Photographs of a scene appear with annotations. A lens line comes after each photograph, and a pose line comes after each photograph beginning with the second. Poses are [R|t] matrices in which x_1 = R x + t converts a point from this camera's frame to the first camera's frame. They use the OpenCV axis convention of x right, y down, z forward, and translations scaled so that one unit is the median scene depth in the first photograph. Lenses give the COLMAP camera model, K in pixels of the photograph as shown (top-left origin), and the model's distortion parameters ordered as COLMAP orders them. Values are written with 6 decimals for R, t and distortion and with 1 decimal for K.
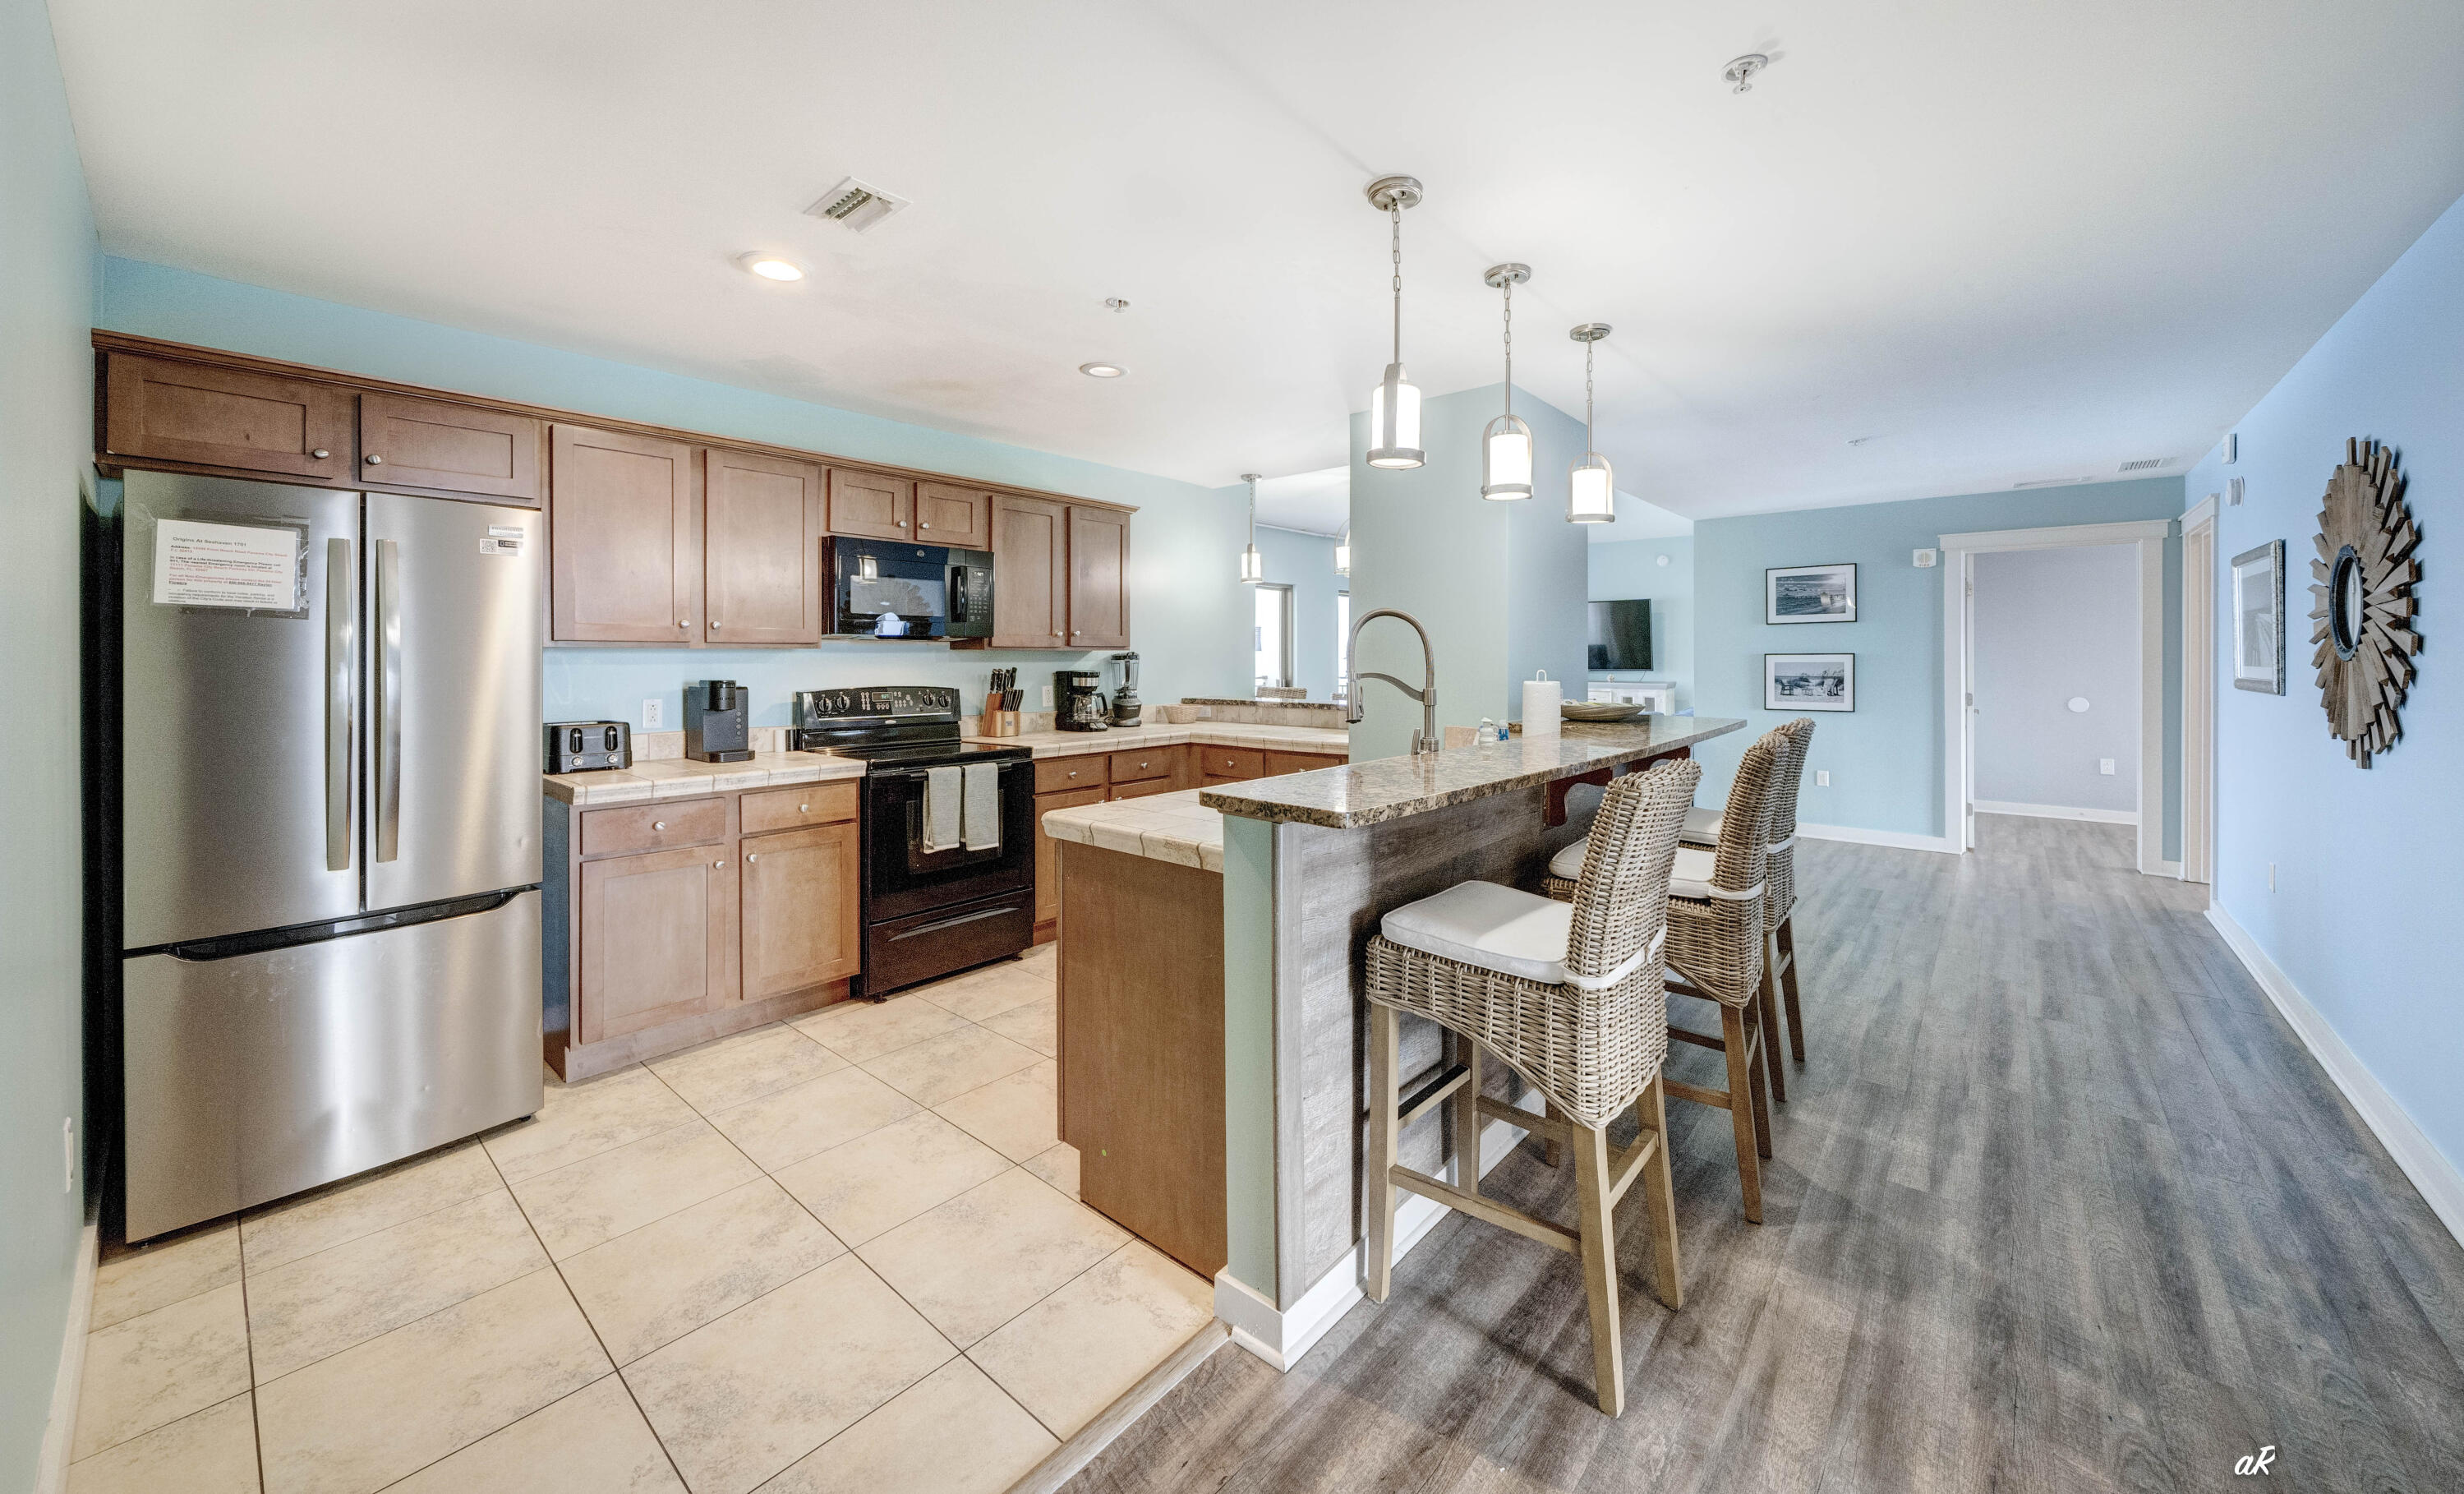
lens RADIAL K [[913.3, 0, 1222.1], [0, 913.3, 663.3], [0, 0, 1]] dist [-0.000853, -0.000089]
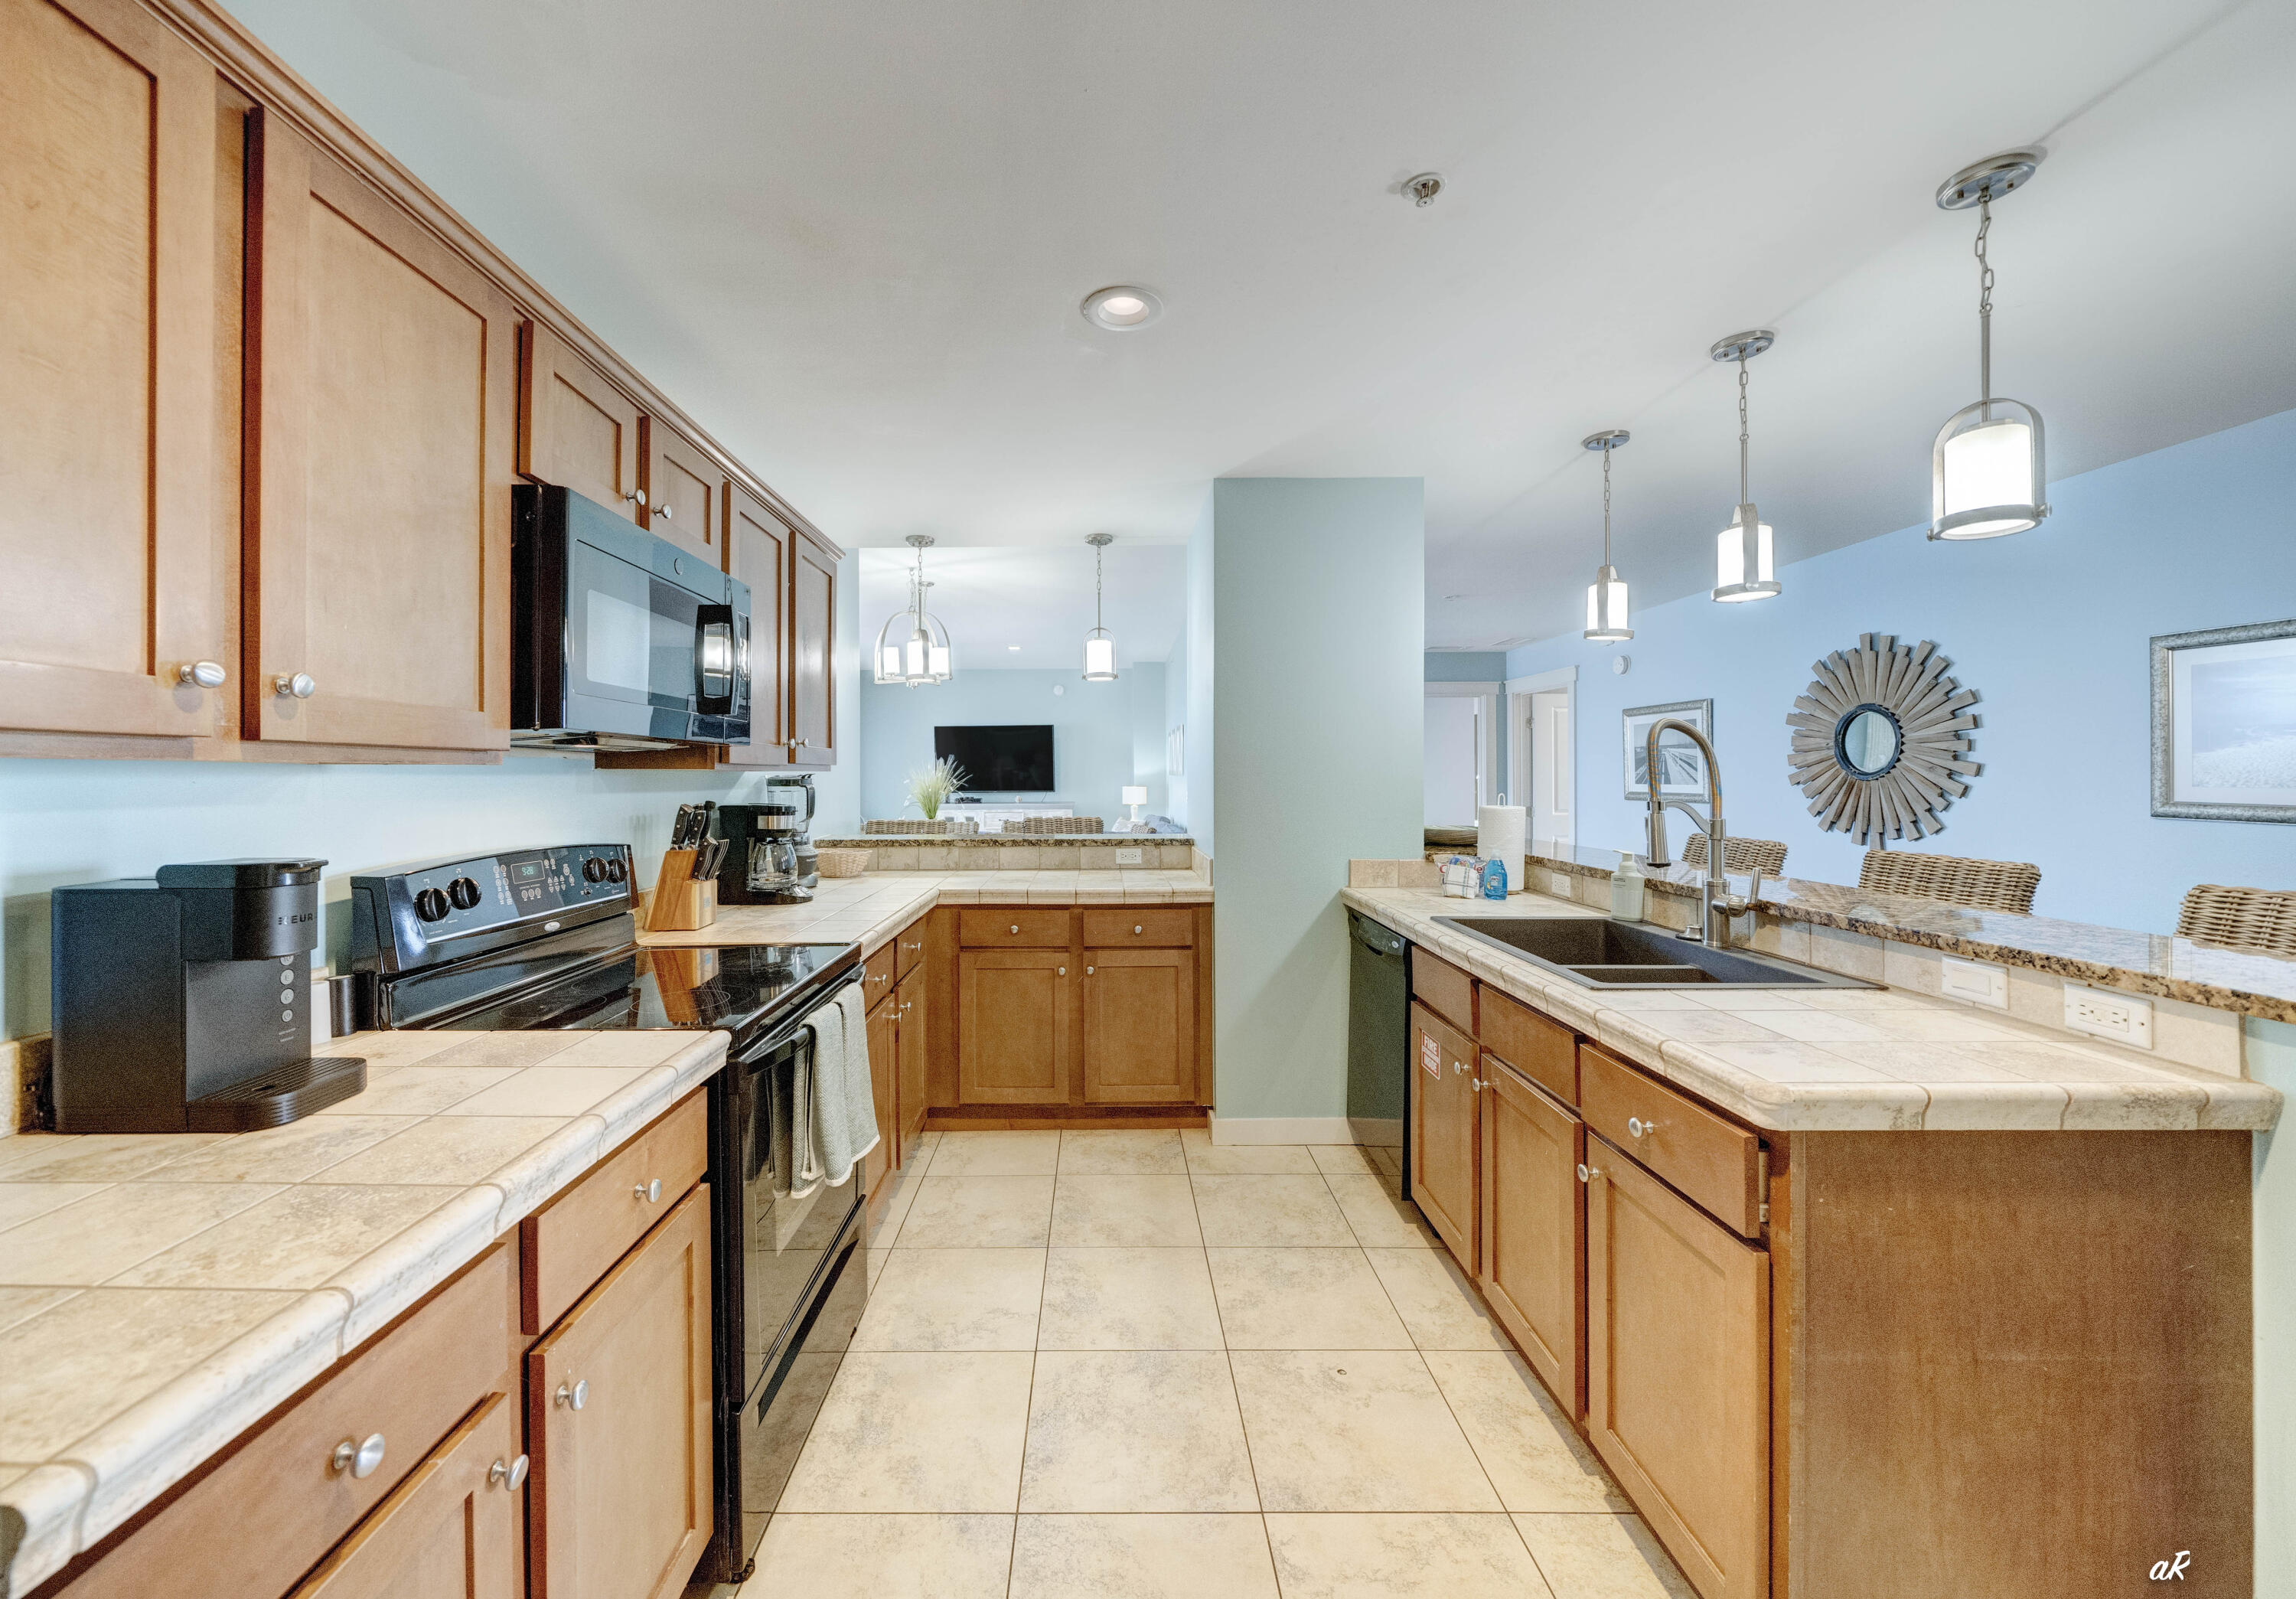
lens RADIAL K [[886.9, 0, 1110.9], [0, 886.9, 774.7], [0, 0, 1]] dist [-0.008440, -0.000579]
pose [[0.755289, 0.000725, 0.655391, -0.691130], [0.007626, 0.999922, -0.009894, -0.007519], [-0.655348, 0.012471, 0.755225, 0.750993]]
